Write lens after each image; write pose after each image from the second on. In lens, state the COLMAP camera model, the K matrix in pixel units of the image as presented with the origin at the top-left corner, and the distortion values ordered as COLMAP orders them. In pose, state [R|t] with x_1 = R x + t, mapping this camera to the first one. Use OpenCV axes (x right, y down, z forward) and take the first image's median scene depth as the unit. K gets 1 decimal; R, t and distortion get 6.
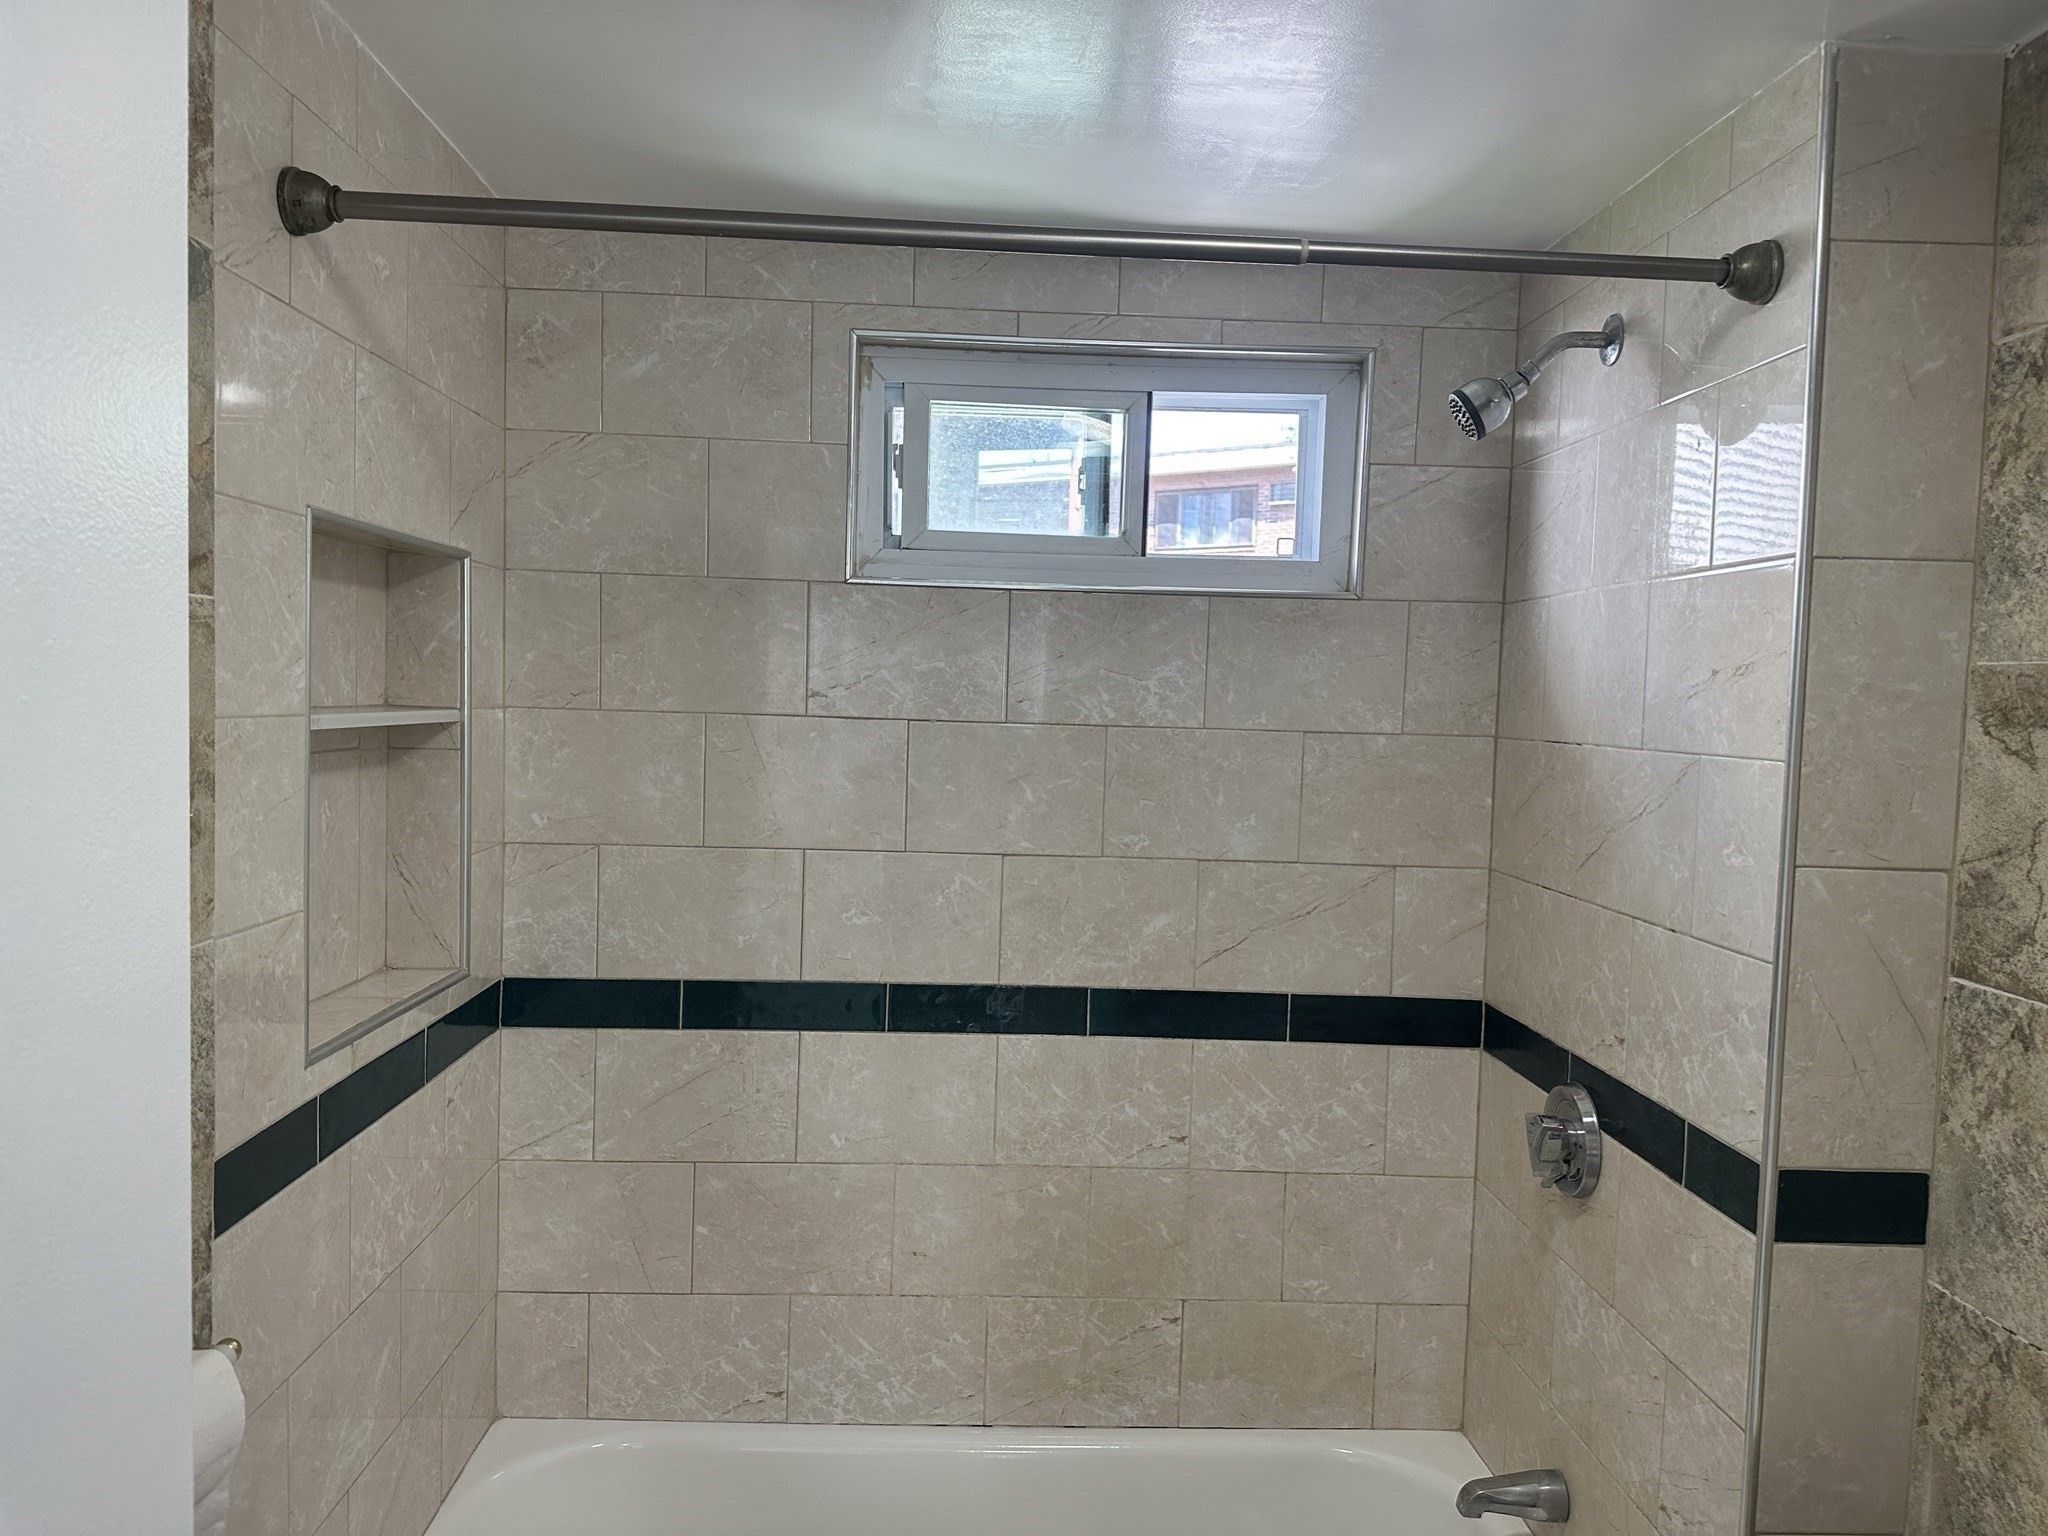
lens RADIAL K [[1427.7, 0, 1022.5], [0, 1427.7, 765.0], [0, 0, 1]] dist [-0.004503, 0.003253]
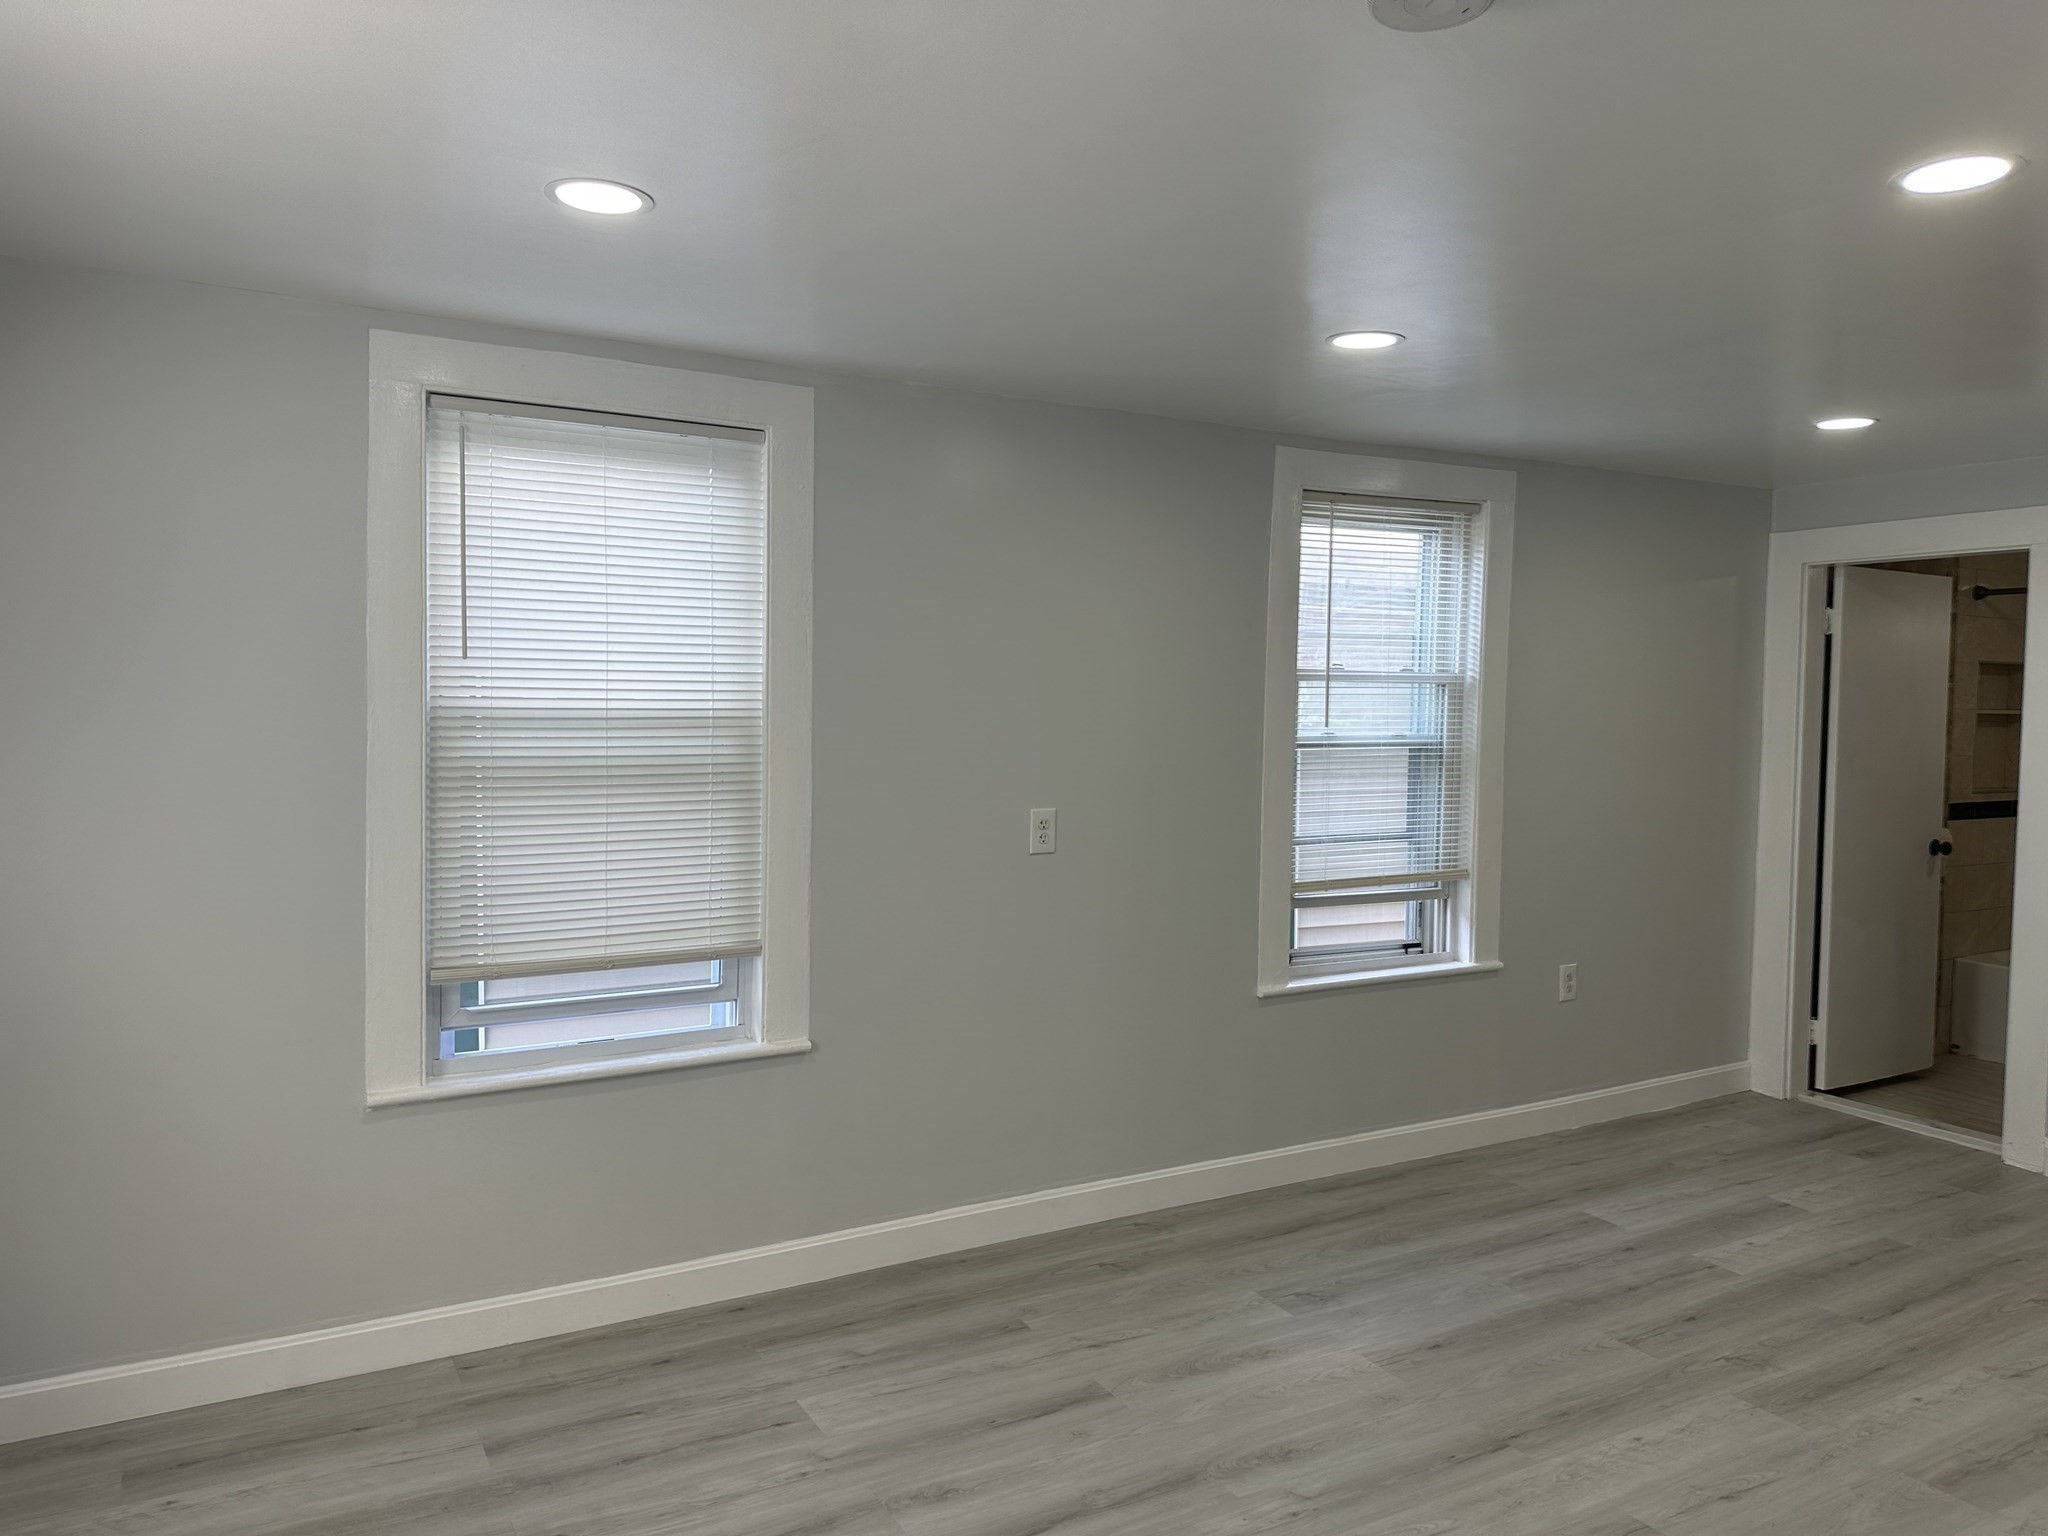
lens RADIAL K [[1427.7, 0, 1026.1], [0, 1427.7, 762.1], [0, 0, 1]] dist [-0.004503, 0.003253]
pose [[0.456966, 0.011253, -0.889413, 2.278440], [-0.053857, 0.998435, -0.015039, 0.386407], [0.887852, 0.054773, 0.456857, -3.954921]]
